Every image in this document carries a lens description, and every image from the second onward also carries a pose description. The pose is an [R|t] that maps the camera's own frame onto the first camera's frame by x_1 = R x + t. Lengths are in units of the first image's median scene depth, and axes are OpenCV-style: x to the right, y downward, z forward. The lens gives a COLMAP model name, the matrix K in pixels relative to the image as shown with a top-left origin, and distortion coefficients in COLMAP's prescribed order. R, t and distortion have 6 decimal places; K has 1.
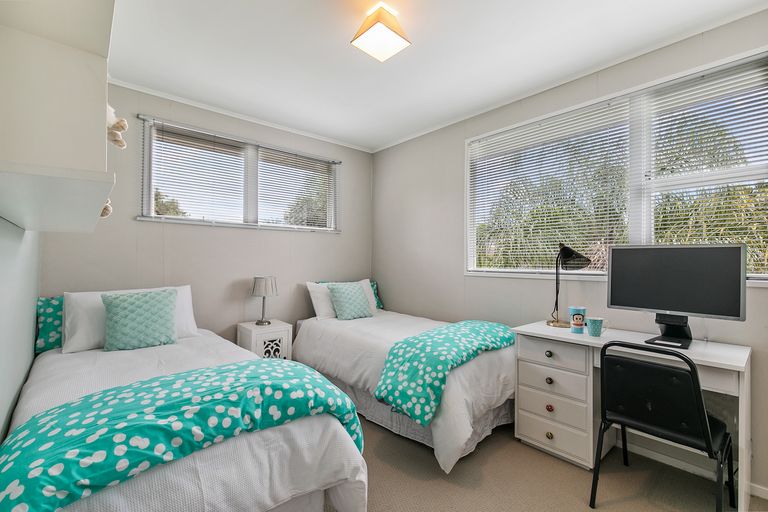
lens RADIAL K [[353.6, 0, 384.0], [0, 353.6, 256.0], [0, 0, 1]] dist [0.003262, -0.000184]
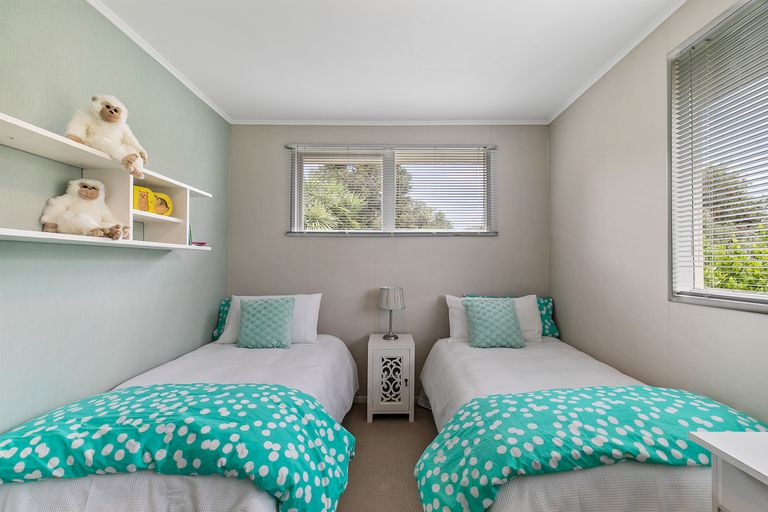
lens RADIAL K [[353.6, 0, 384.0], [0, 353.6, 256.0], [0, 0, 1]] dist [0.003262, -0.000184]
pose [[0.744952, -0.017702, -0.666883, 0.418359], [0.012357, 0.999843, -0.012736, -0.020108], [0.667004, 0.001247, 0.745053, 0.454039]]
